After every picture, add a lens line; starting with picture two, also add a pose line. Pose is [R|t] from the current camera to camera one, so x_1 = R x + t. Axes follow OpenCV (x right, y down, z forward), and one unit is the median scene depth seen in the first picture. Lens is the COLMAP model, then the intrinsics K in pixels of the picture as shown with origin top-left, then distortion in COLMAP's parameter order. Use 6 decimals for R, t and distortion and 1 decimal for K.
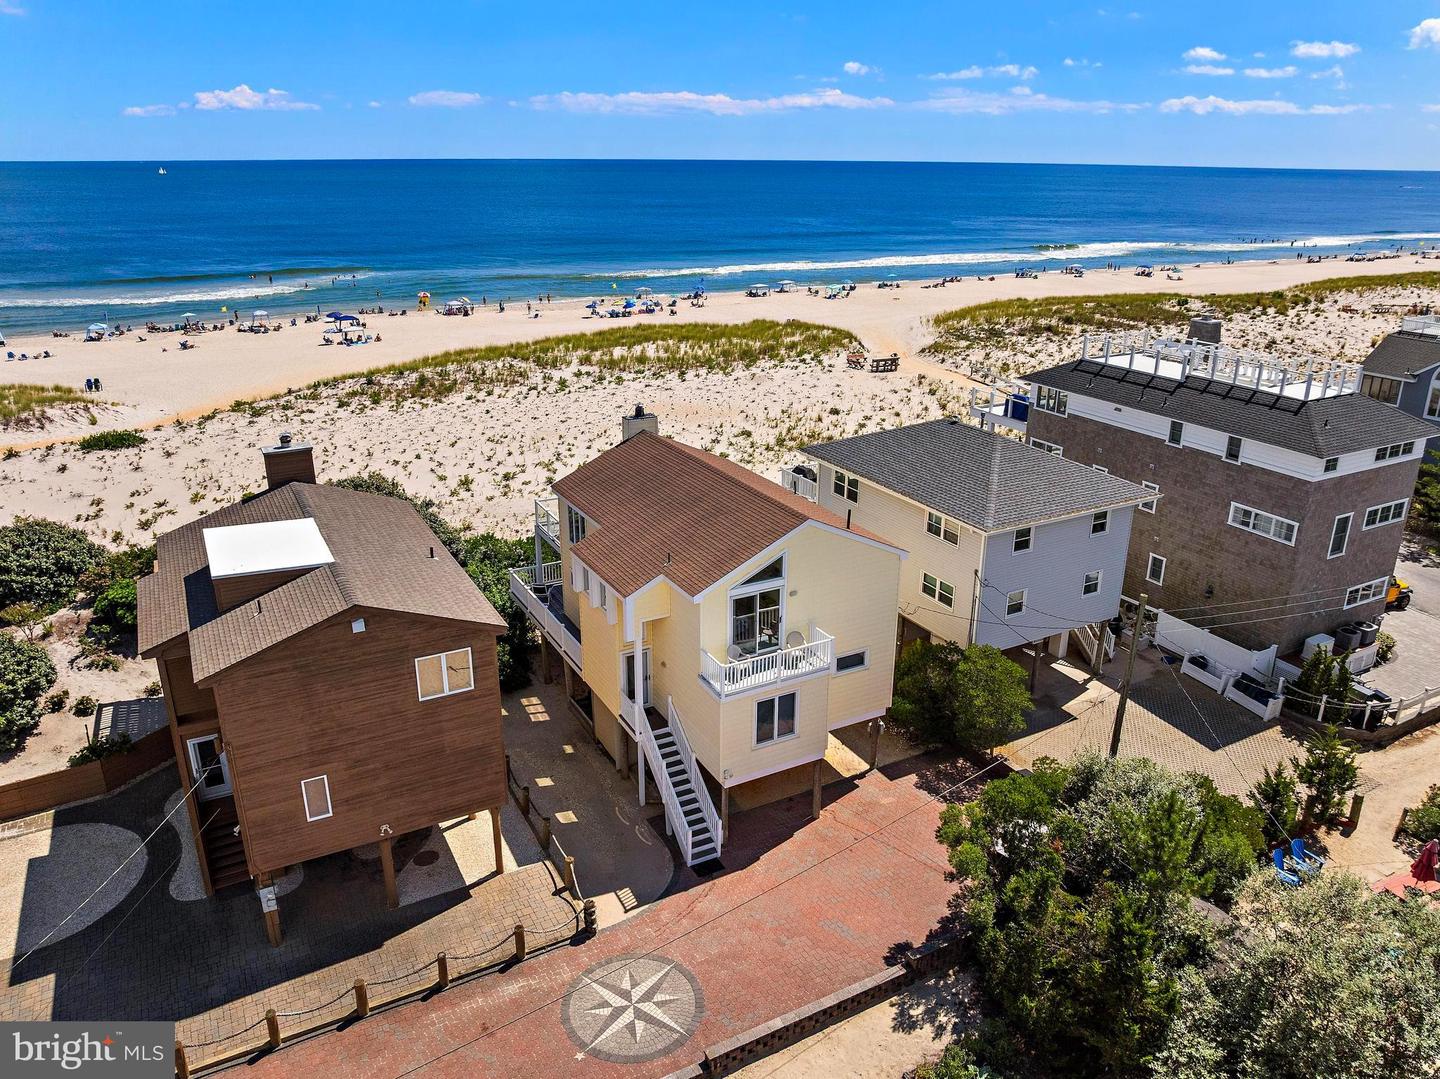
lens RADIAL K [[1047.2, 0, 720.0], [0, 1047.2, 539.5], [0, 0, 1]] dist [-0.009348, -0.045344]
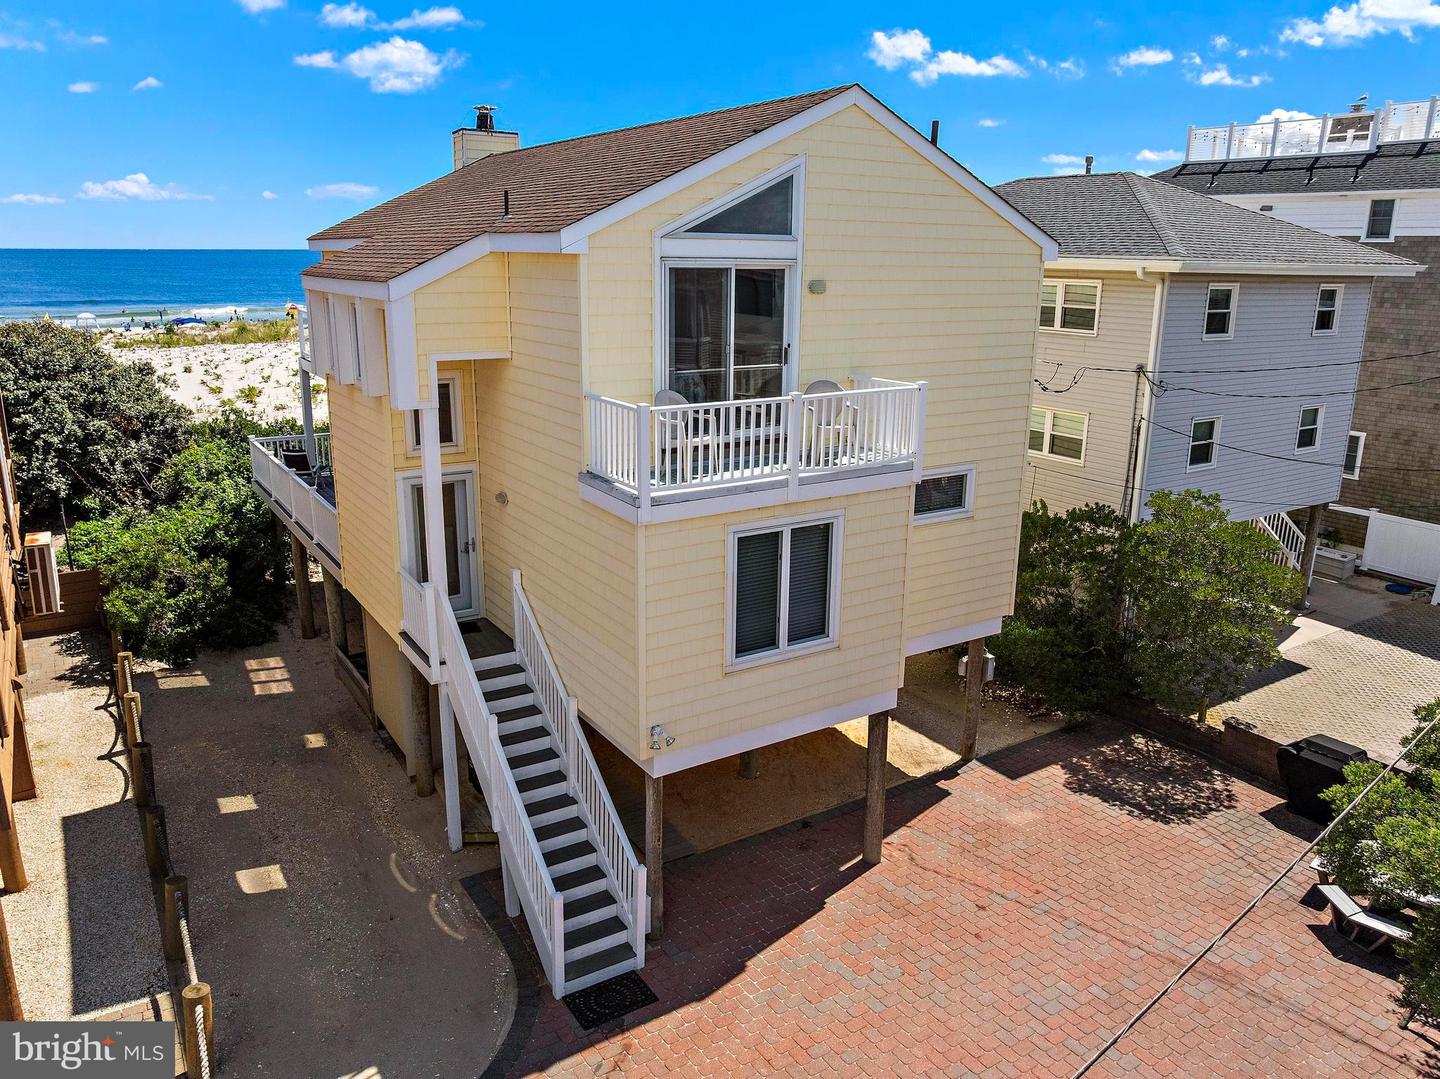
lens RADIAL K [[1047.2, 0, 720.0], [0, 1047.2, 539.5], [0, 0, 1]] dist [-0.009348, -0.045344]
pose [[0.997109, -0.011867, 0.075058, 0.001318], [0.018697, 0.995679, -0.090959, 0.177775], [-0.073654, 0.092099, 0.993022, 0.588066]]
